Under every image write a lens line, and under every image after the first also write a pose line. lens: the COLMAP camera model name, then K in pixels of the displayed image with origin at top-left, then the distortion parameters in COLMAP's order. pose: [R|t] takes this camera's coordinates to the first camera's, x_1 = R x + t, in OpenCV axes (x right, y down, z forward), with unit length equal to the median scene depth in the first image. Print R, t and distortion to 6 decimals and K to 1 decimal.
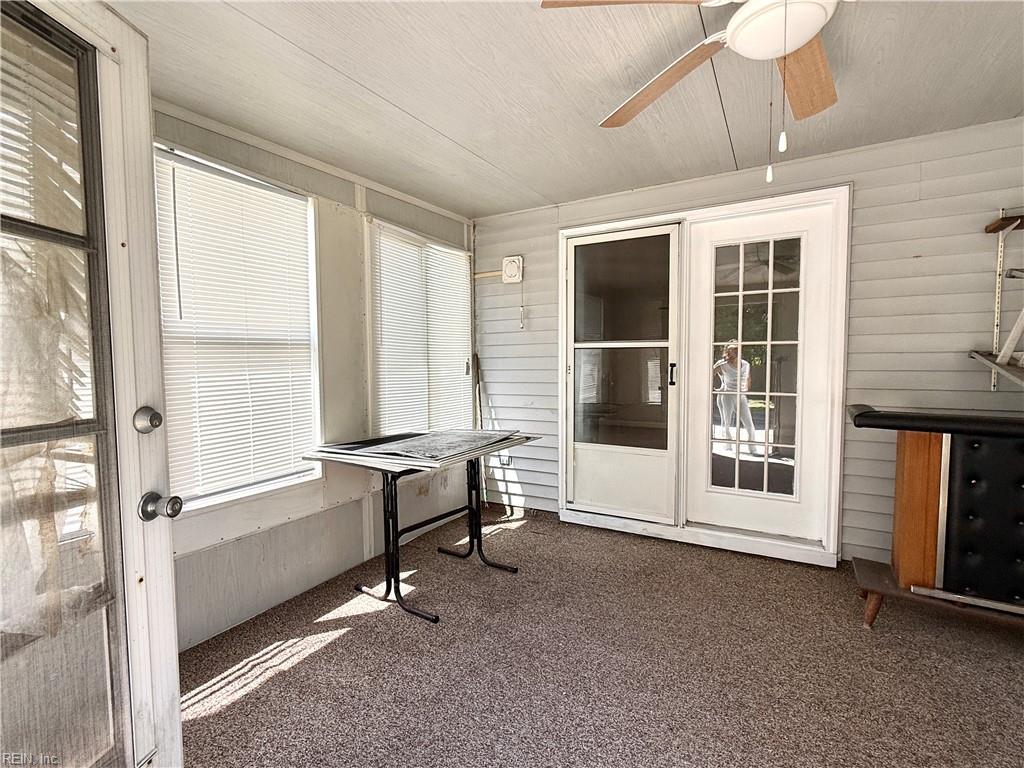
lens RADIAL K [[483.8, 0, 512.0], [0, 483.8, 384.0], [0, 0, 1]] dist [-0.002273, 0.000619]
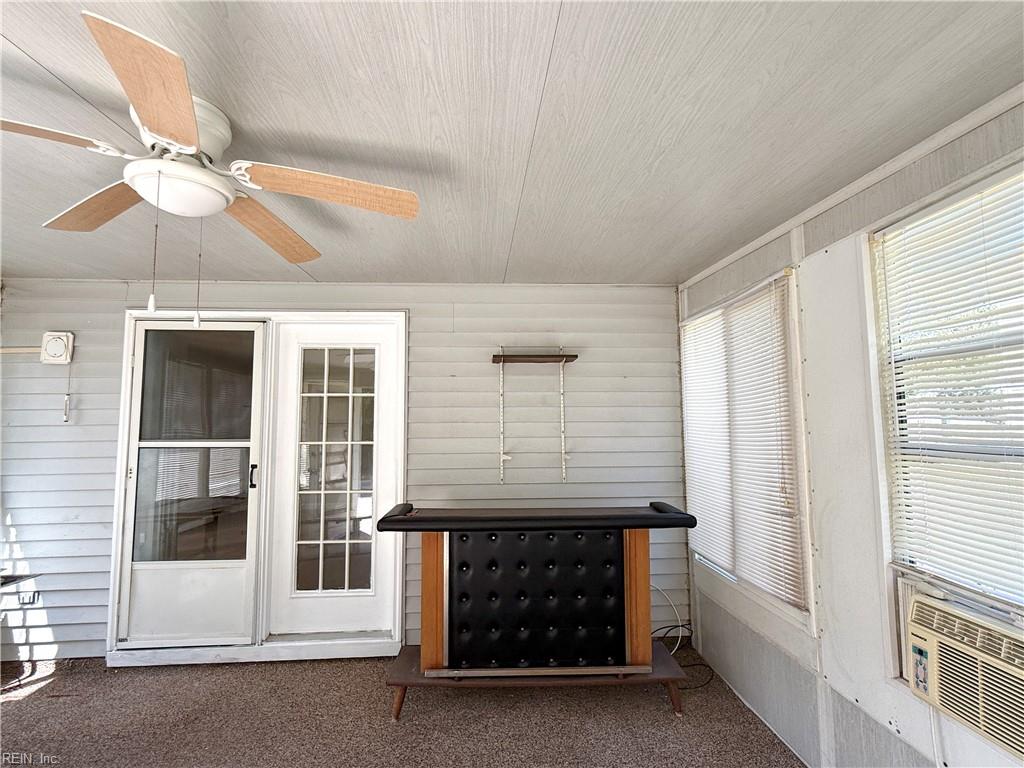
lens RADIAL K [[483.8, 0, 512.0], [0, 483.8, 384.0], [0, 0, 1]] dist [-0.002273, 0.000619]
pose [[0.828284, 0.046426, 0.558382, 0.198692], [0.030131, 0.991429, -0.127126, -0.058813], [-0.559497, 0.122121, 0.819786, -0.074145]]
